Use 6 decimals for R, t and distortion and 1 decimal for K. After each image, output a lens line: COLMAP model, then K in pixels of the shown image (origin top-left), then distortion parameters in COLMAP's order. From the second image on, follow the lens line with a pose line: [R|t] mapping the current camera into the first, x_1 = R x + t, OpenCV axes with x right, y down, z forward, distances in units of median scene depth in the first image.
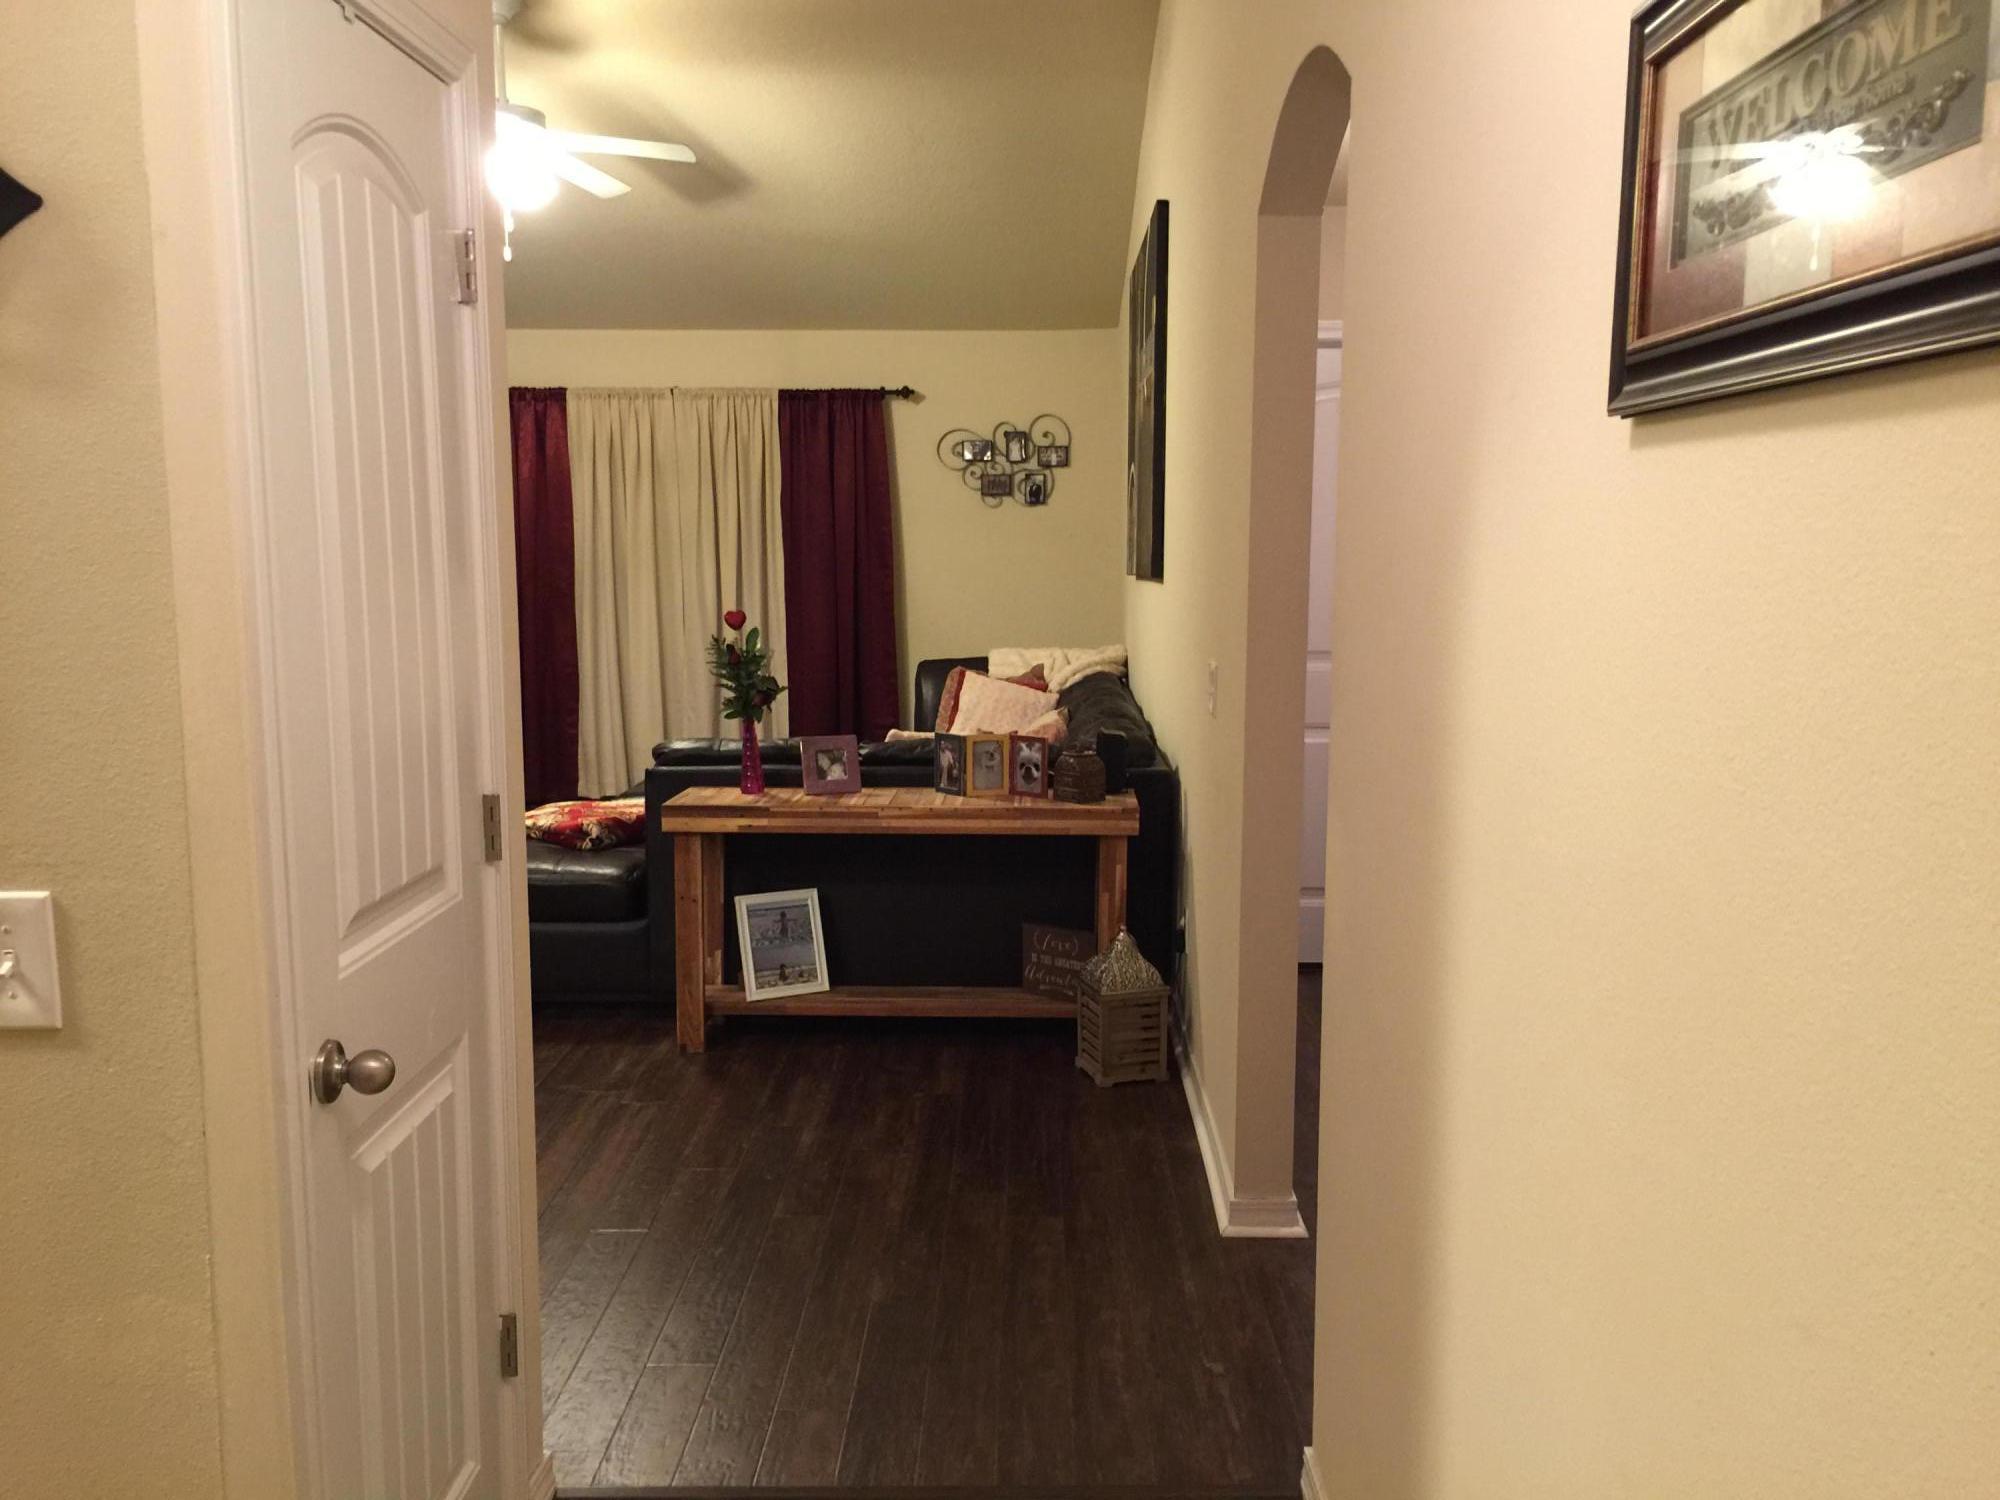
lens RADIAL K [[1718.2, 0, 1026.1], [0, 1718.2, 735.1], [0, 0, 1]] dist [0.042474, -0.006615]
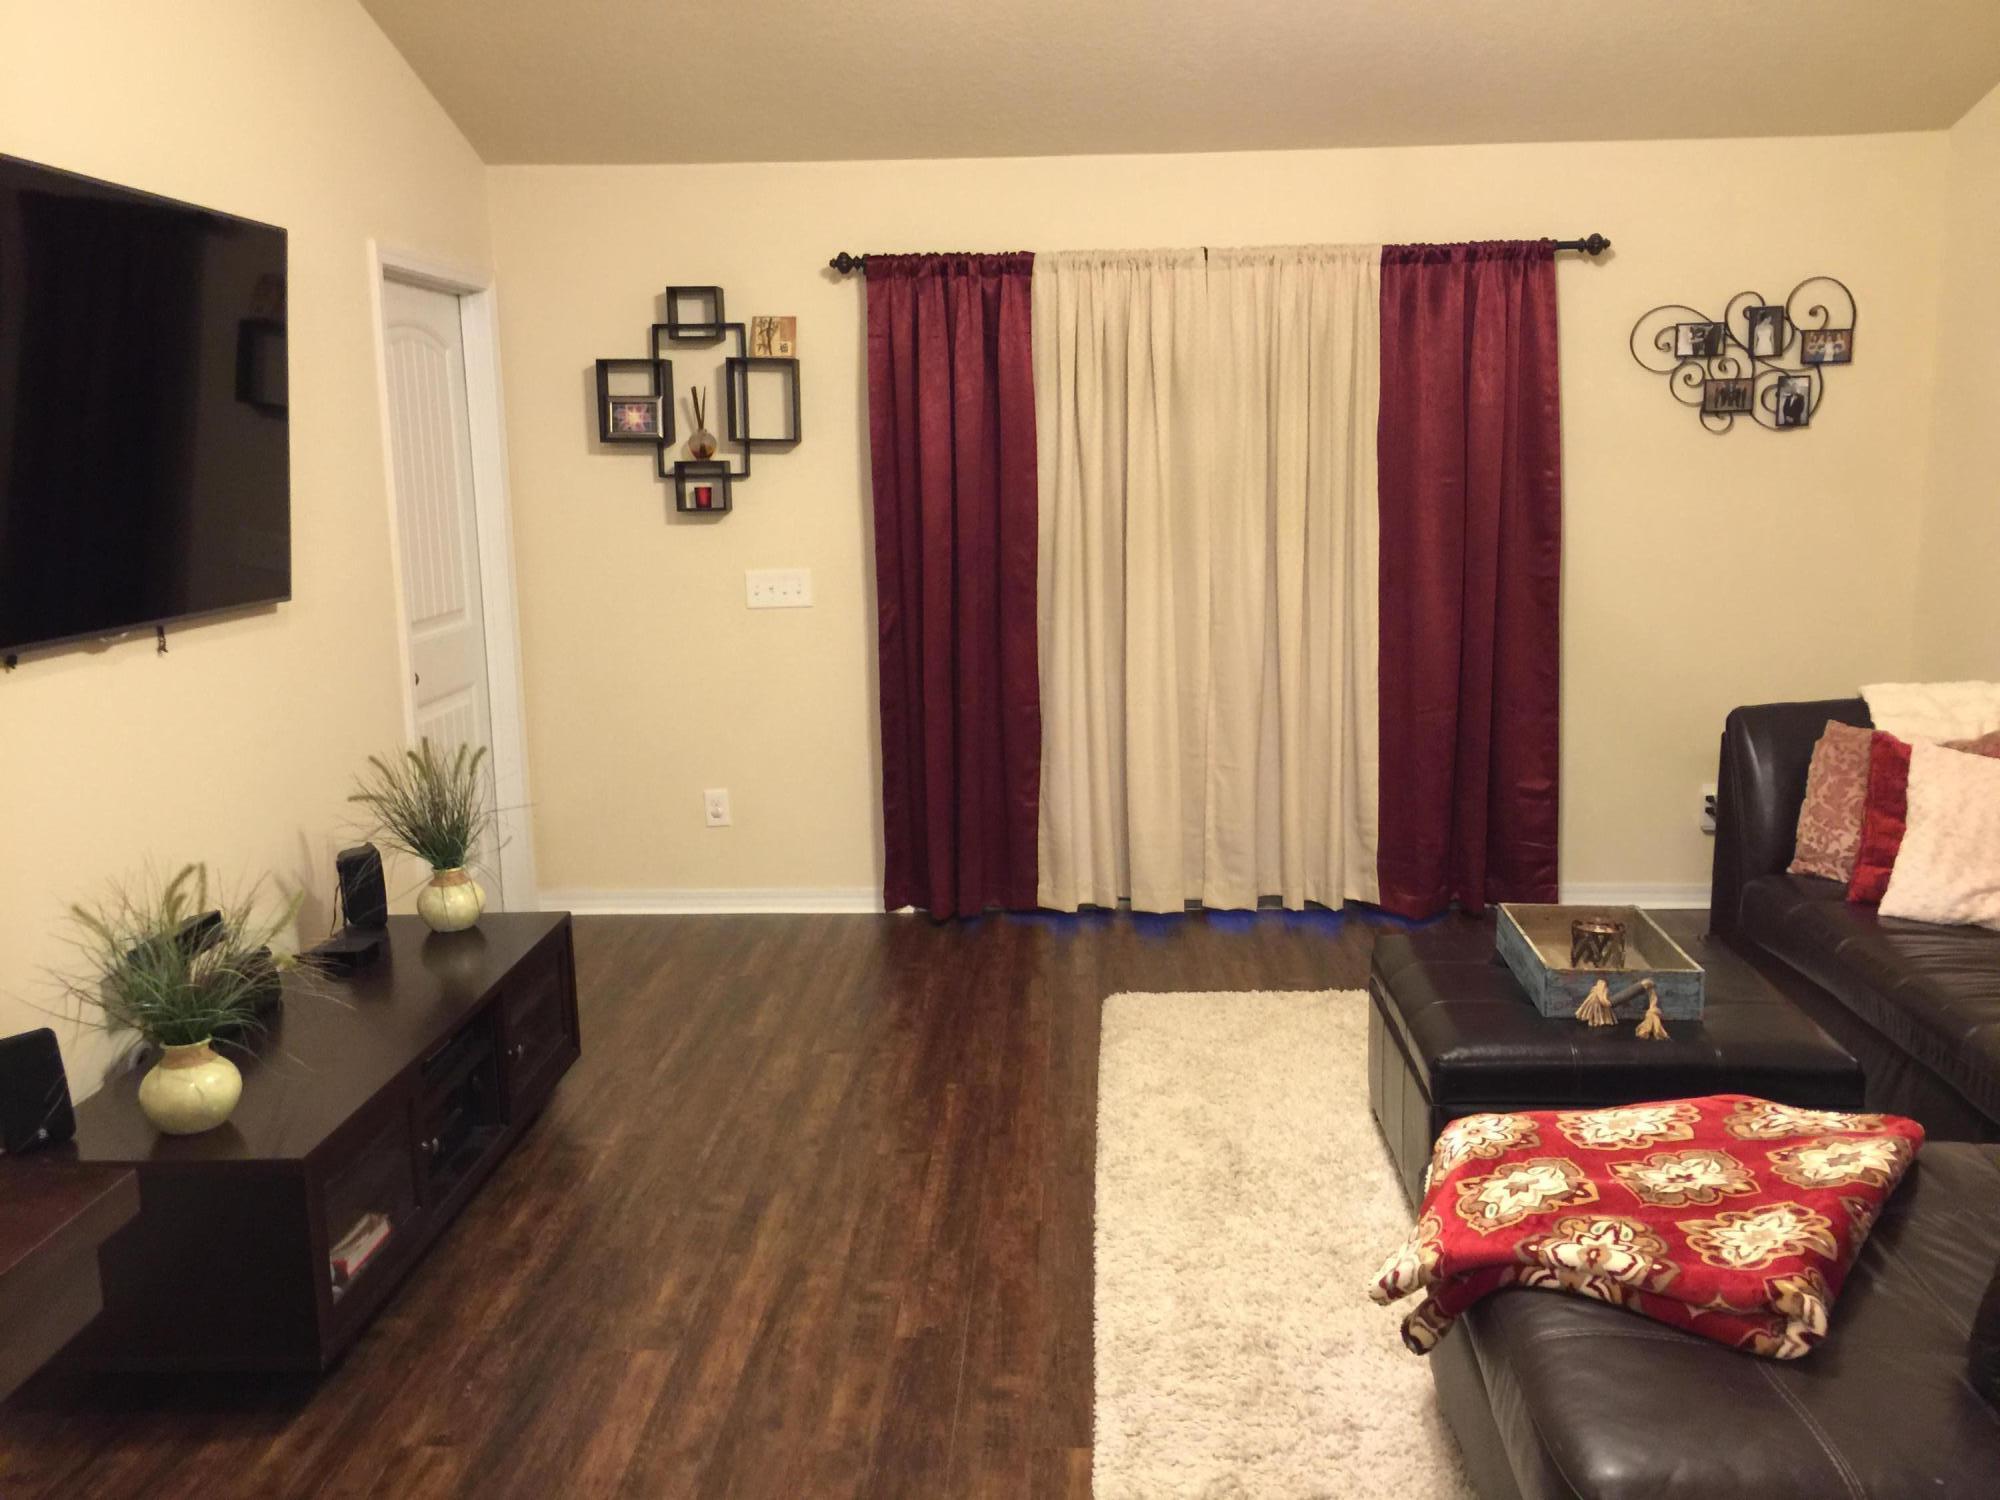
lens RADIAL K [[1718.2, 0, 1026.1], [0, 1718.2, 735.1], [0, 0, 1]] dist [0.042474, -0.006615]
pose [[0.999568, -0.012685, -0.026516, -0.252423], [0.013772, 0.999055, 0.041223, -0.054883], [0.025968, -0.041570, 0.998798, 0.378616]]
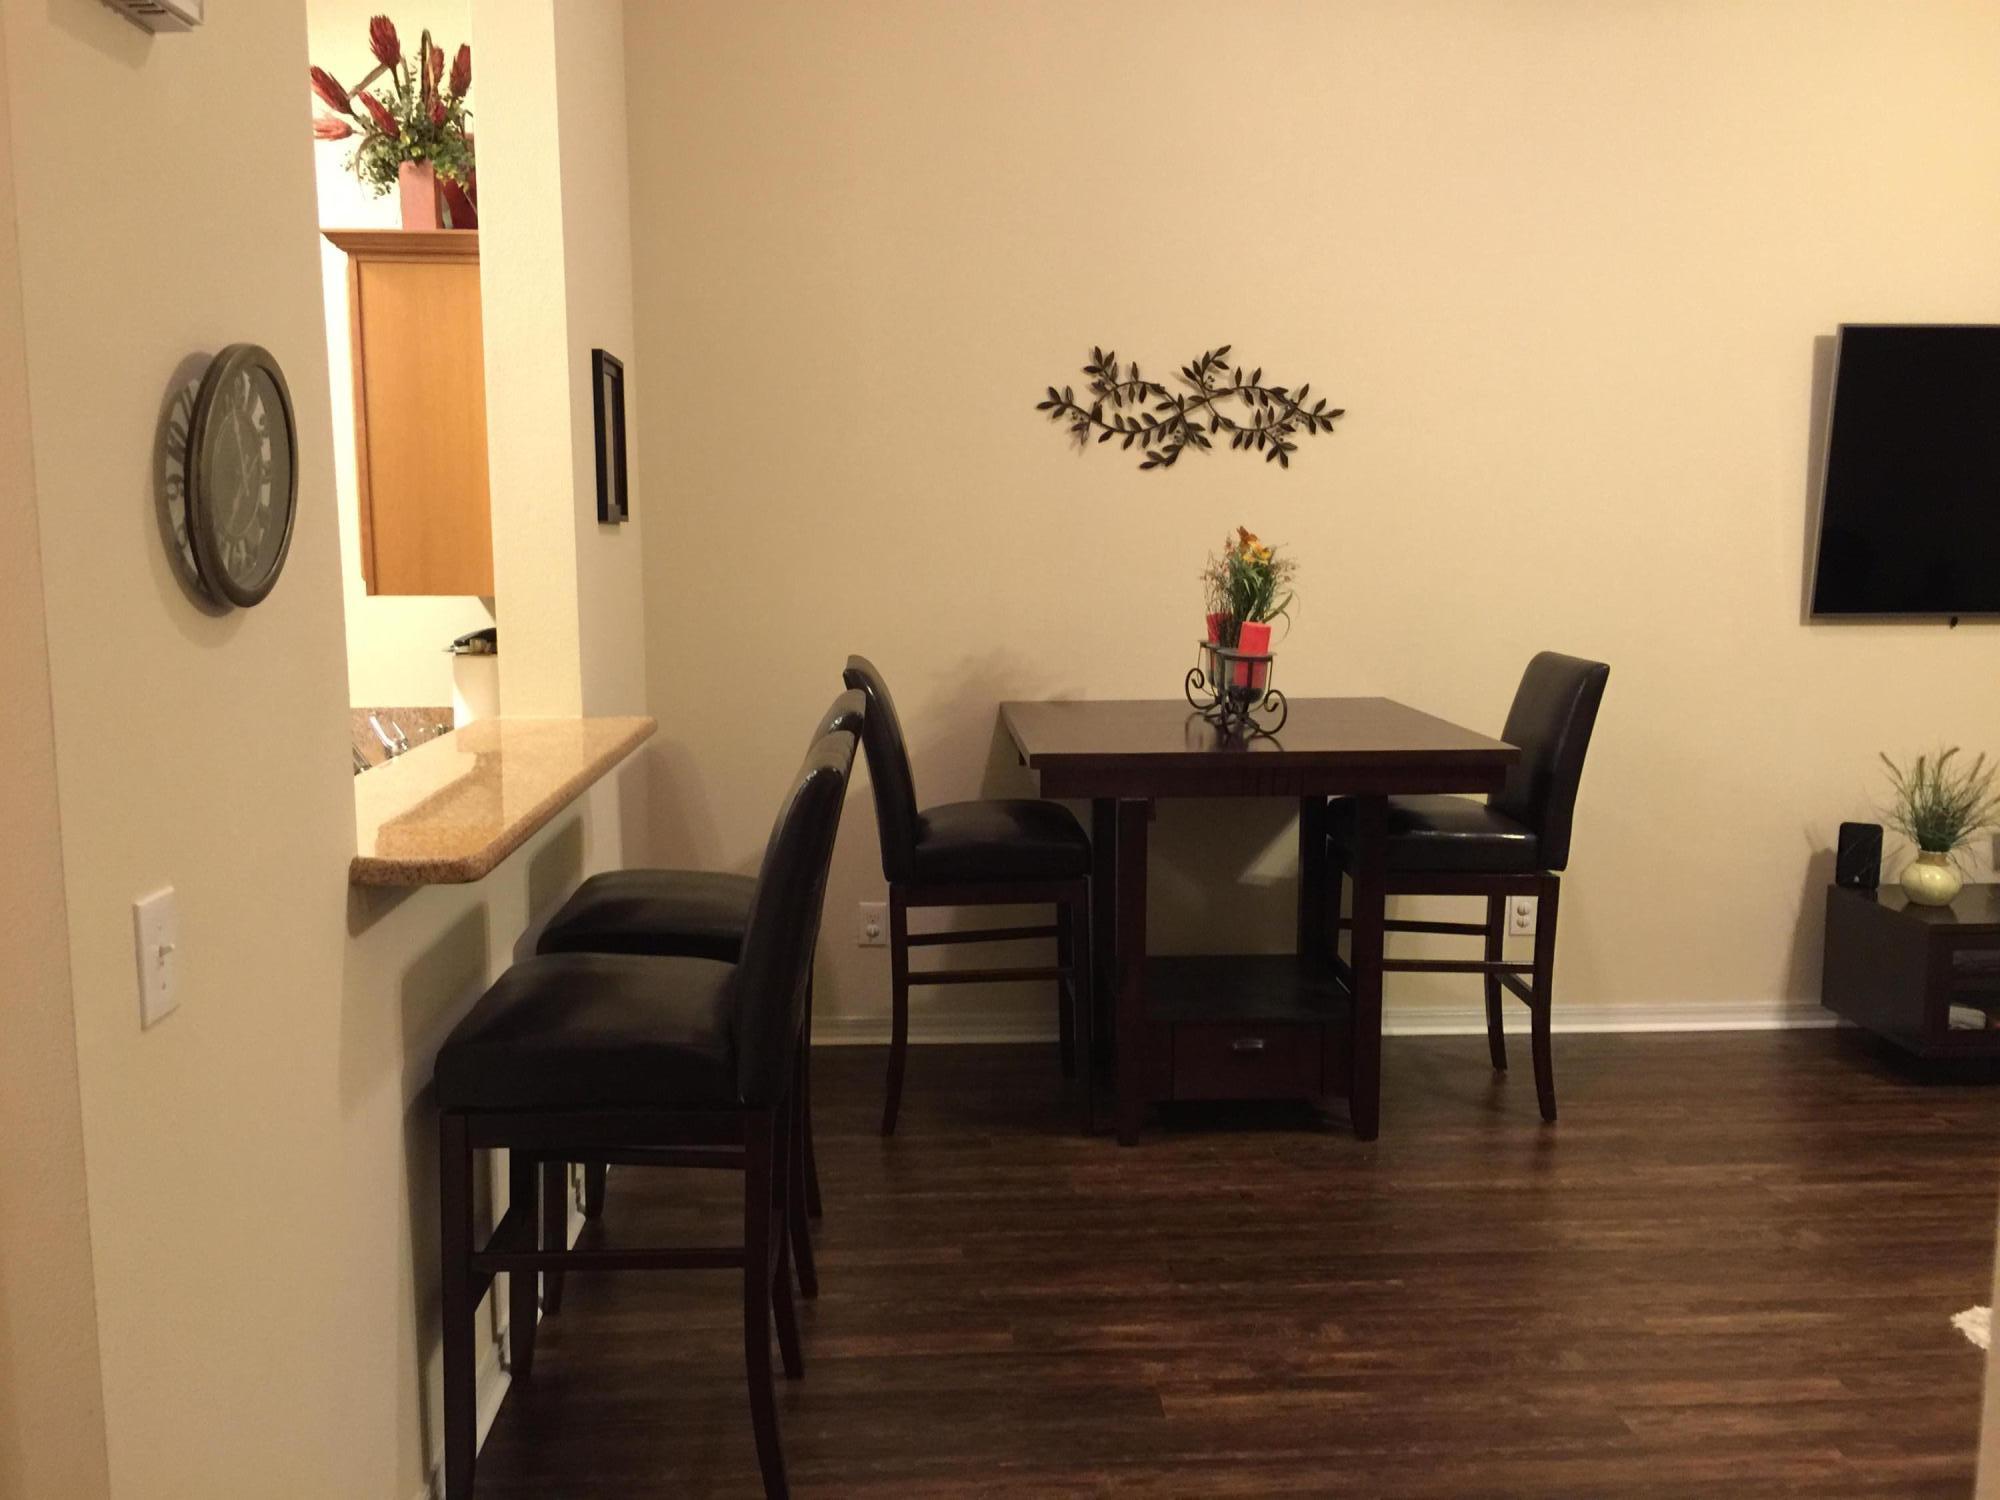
lens RADIAL K [[1704.7, 0, 1013.4], [0, 1704.7, 745.0], [0, 0, 1]] dist [0.098867, -0.151023]
pose [[0.069103, 0.128967, -0.989238, 0.092310], [-0.122825, 0.985164, 0.119856, -0.048478], [0.990020, 0.113221, 0.083918, 0.364645]]
